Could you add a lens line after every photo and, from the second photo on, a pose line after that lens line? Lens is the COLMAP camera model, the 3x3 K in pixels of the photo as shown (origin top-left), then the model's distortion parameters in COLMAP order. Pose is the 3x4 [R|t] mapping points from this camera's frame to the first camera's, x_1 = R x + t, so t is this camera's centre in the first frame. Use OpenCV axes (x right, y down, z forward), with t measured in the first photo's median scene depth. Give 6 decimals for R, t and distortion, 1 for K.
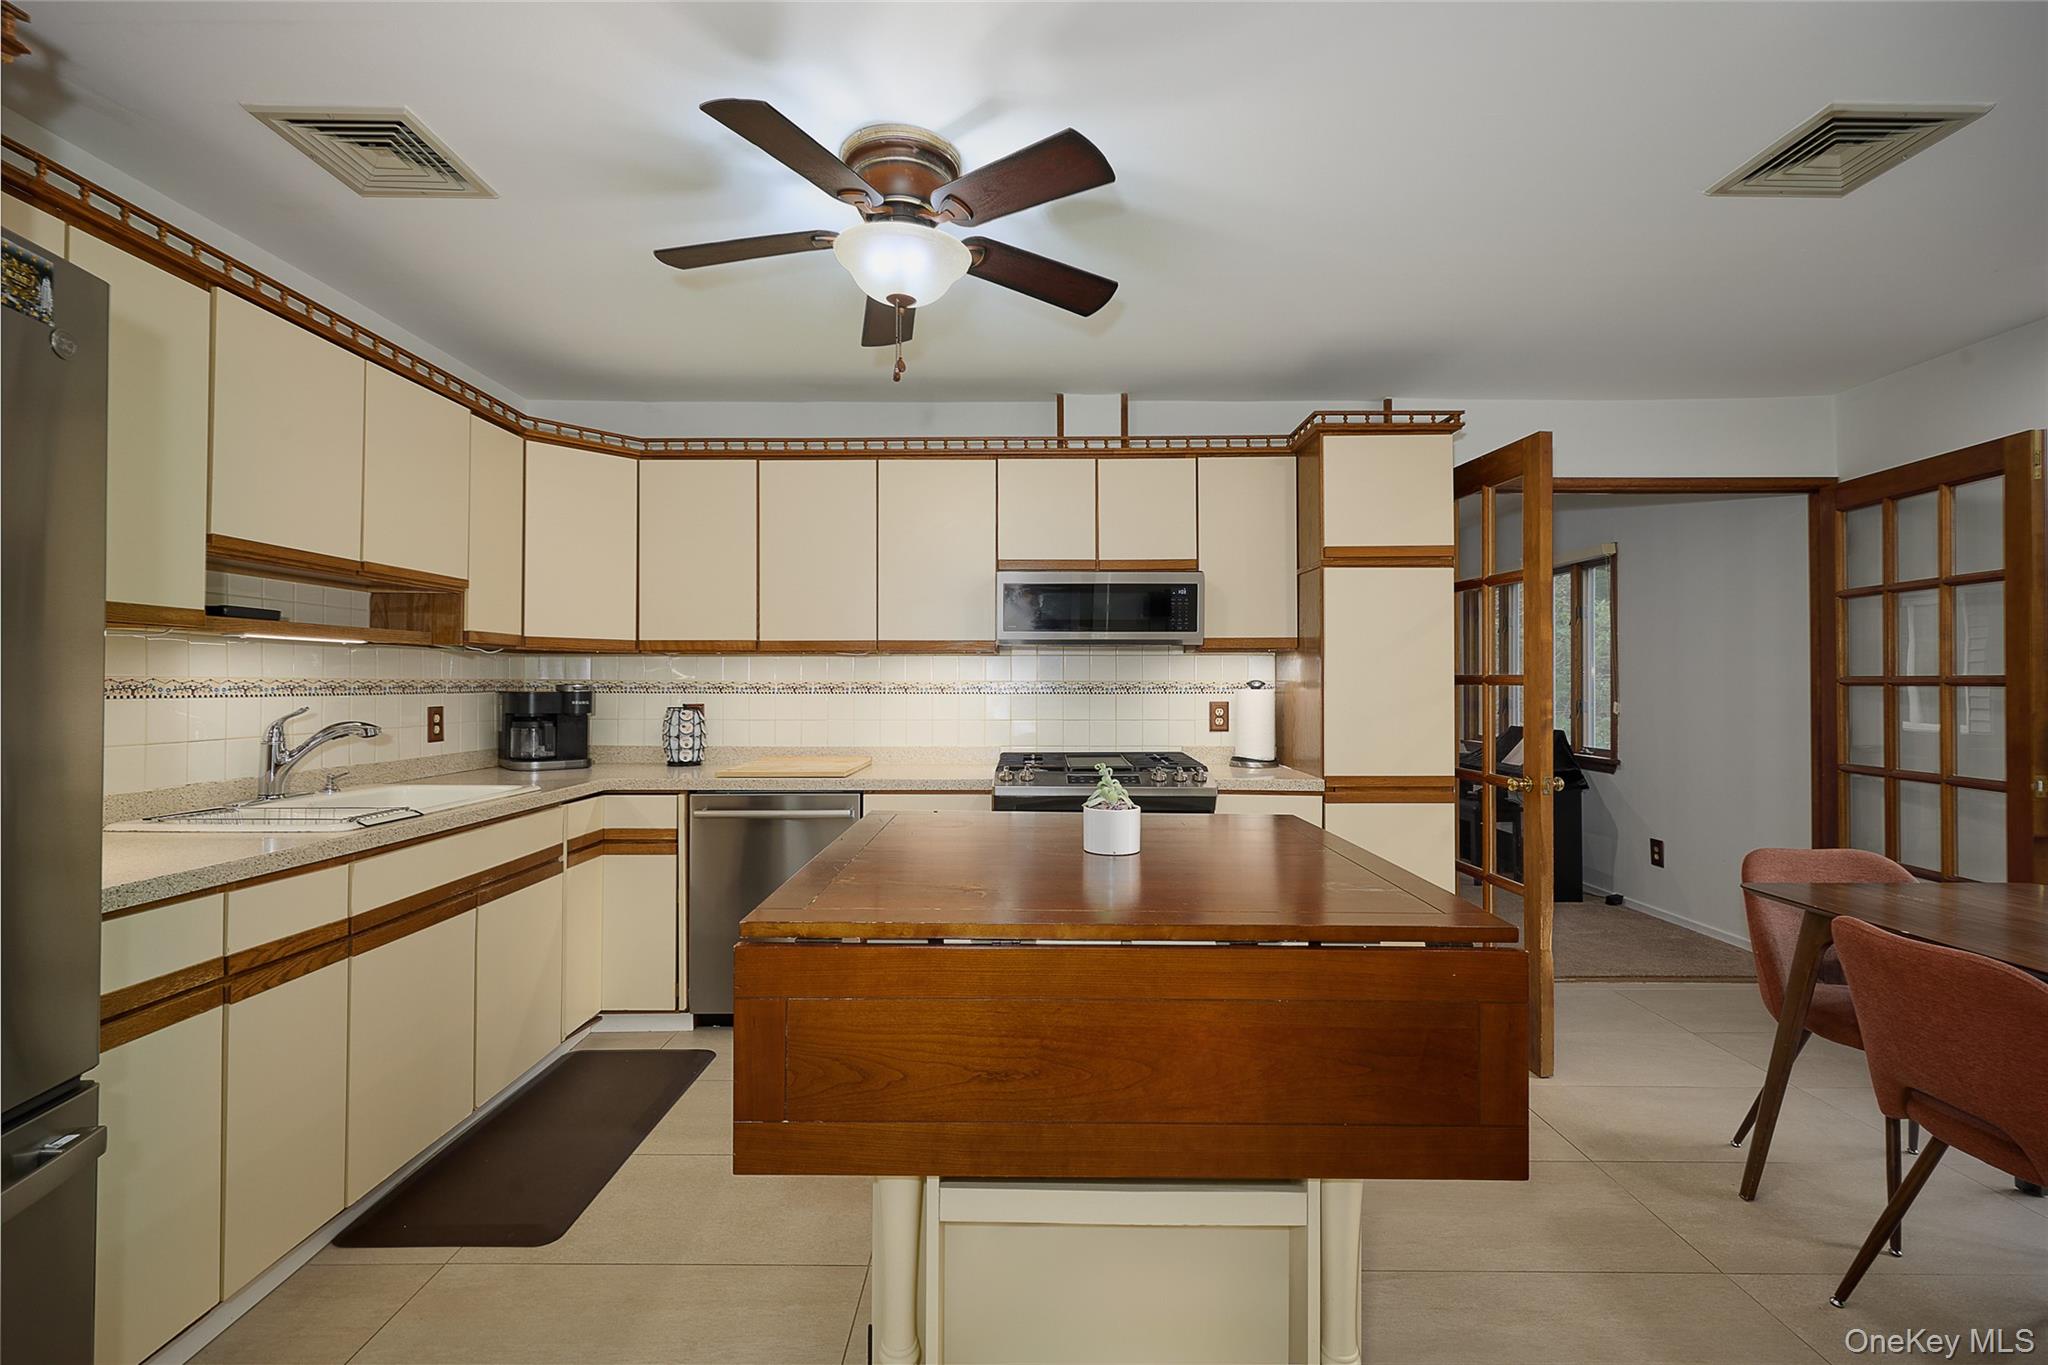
lens RADIAL K [[915.1, 0, 1027.6], [0, 915.1, 682.3], [0, 0, 1]] dist [-0.002461, 0.001032]
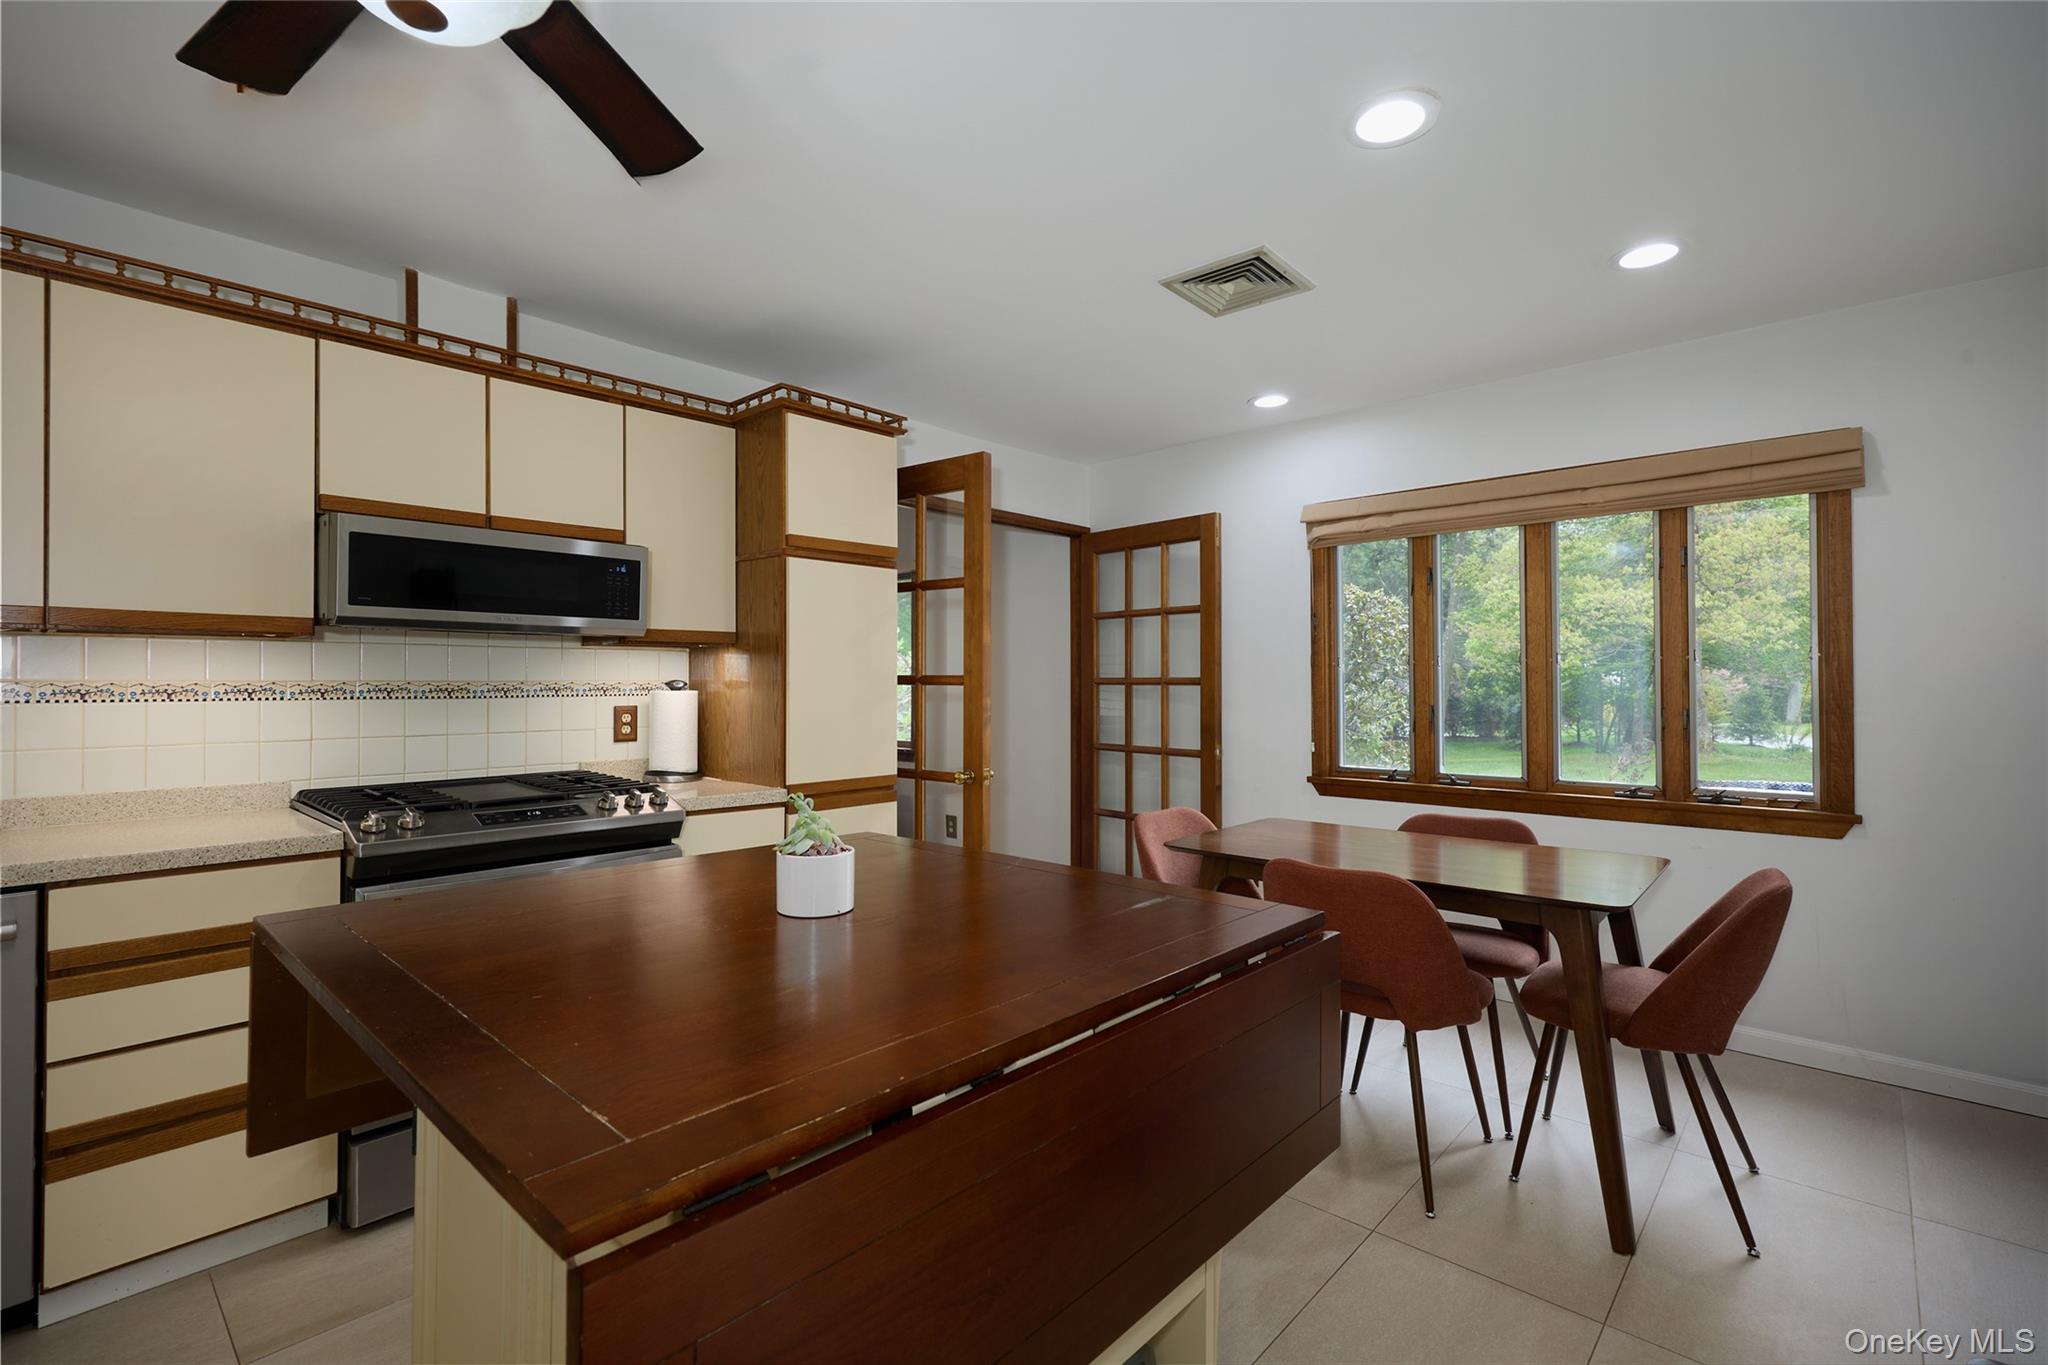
lens RADIAL K [[915.1, 0, 1020.7], [0, 915.1, 679.6], [0, 0, 1]] dist [-0.002461, 0.001032]
pose [[0.669512, 0.001966, 0.742798, -0.190754], [0.000907, 0.999994, -0.003464, 0.000753], [-0.742801, 0.002993, 0.669506, 0.208449]]
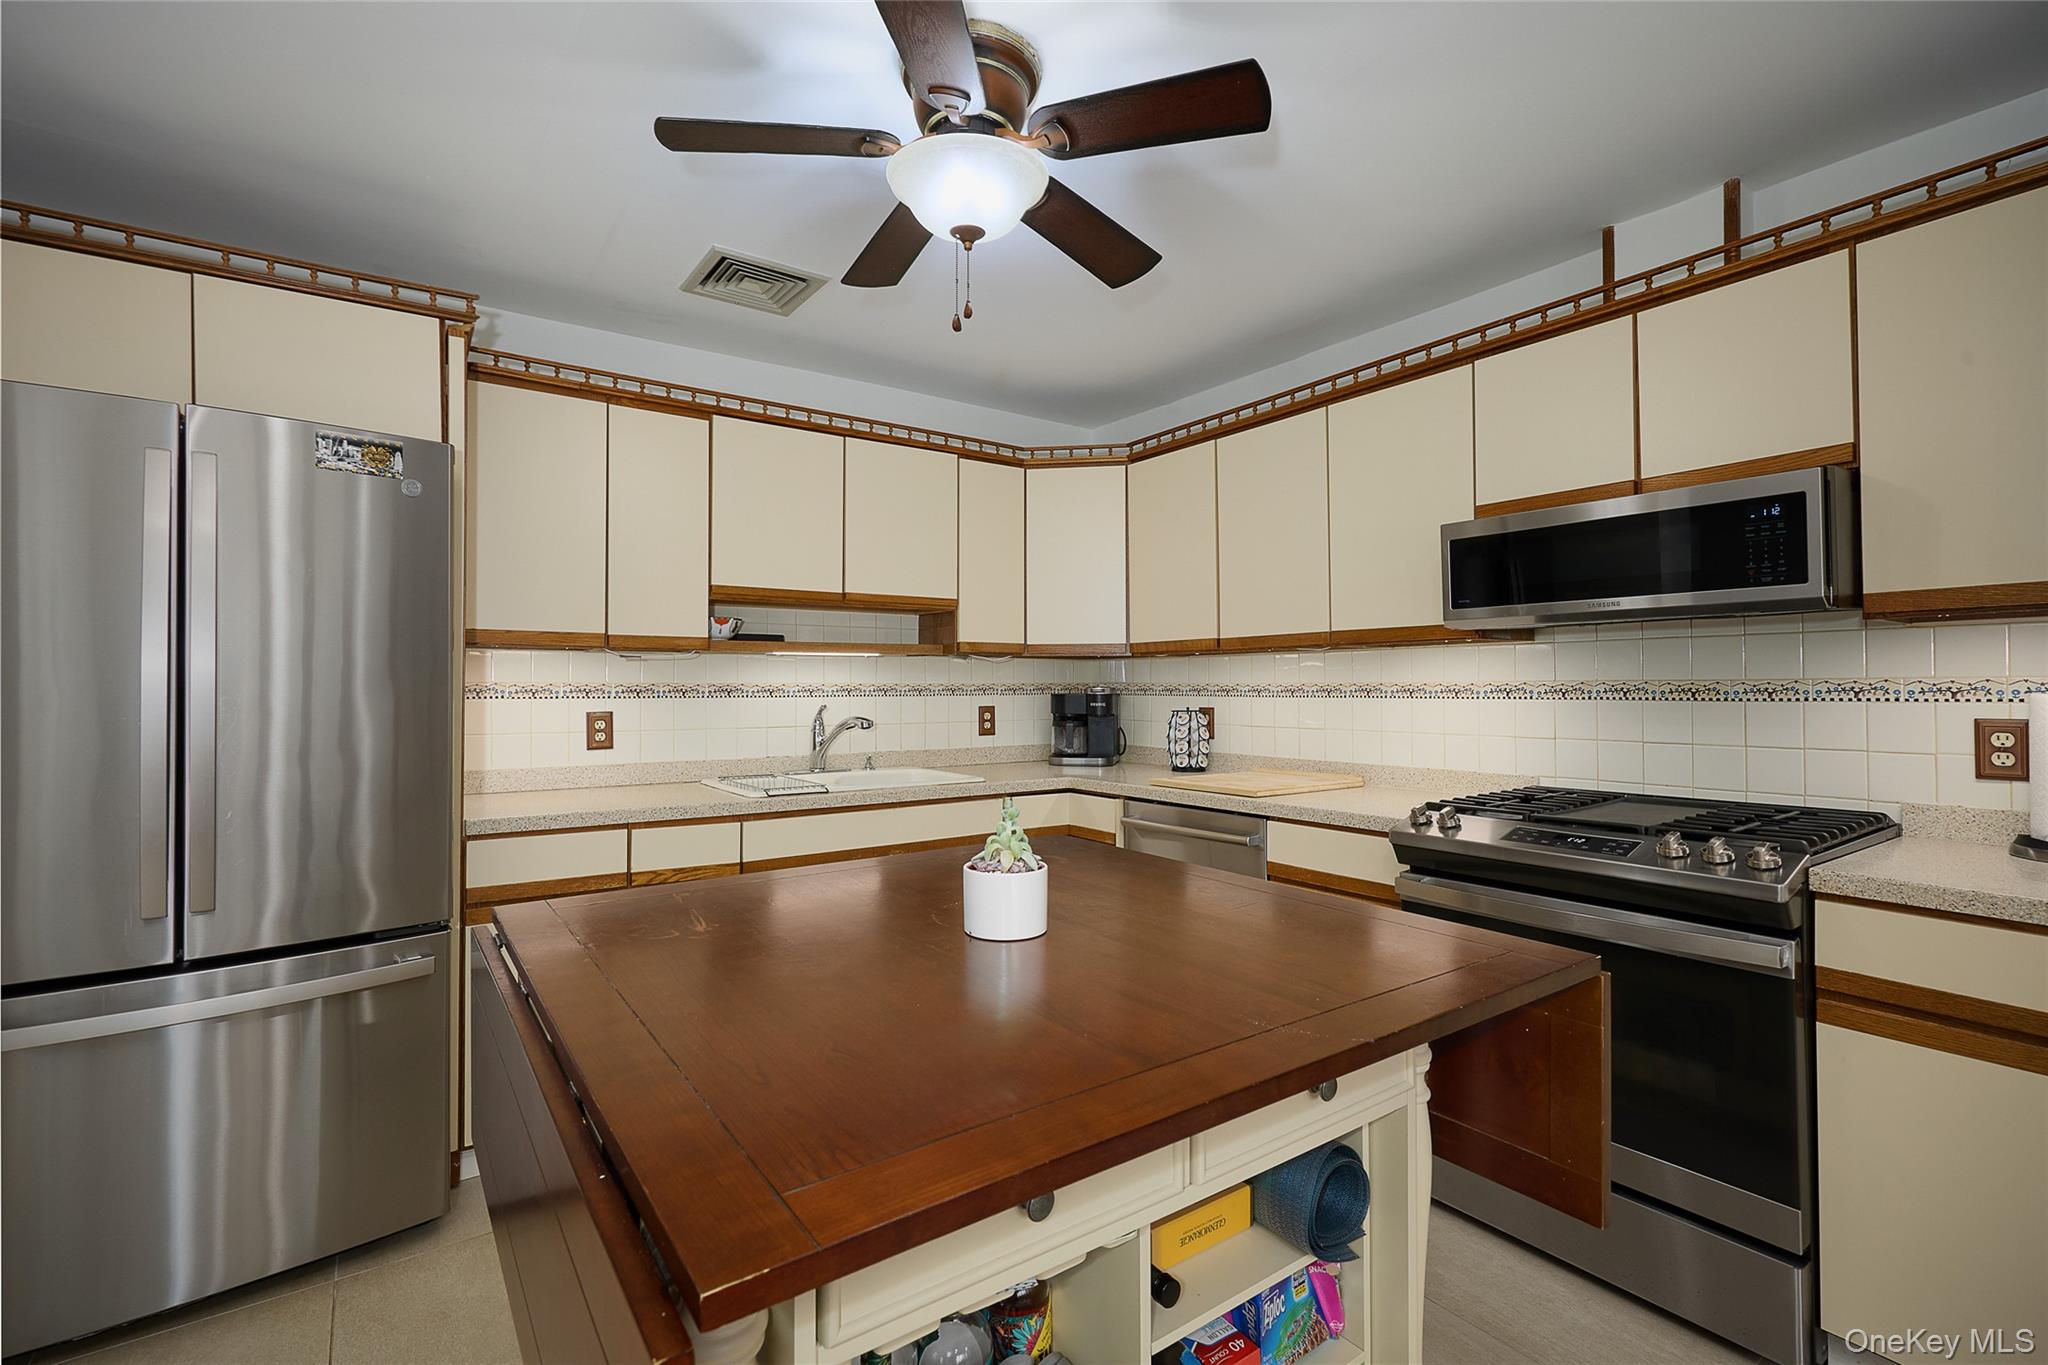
lens RADIAL K [[915.1, 0, 1018.4], [0, 915.1, 679.4], [0, 0, 1]] dist [-0.002461, 0.001032]
pose [[0.577485, -0.009567, -0.816345, 0.349325], [0.004870, 0.999954, -0.008274, 0.001746], [0.816387, 0.000803, 0.577505, 0.334826]]
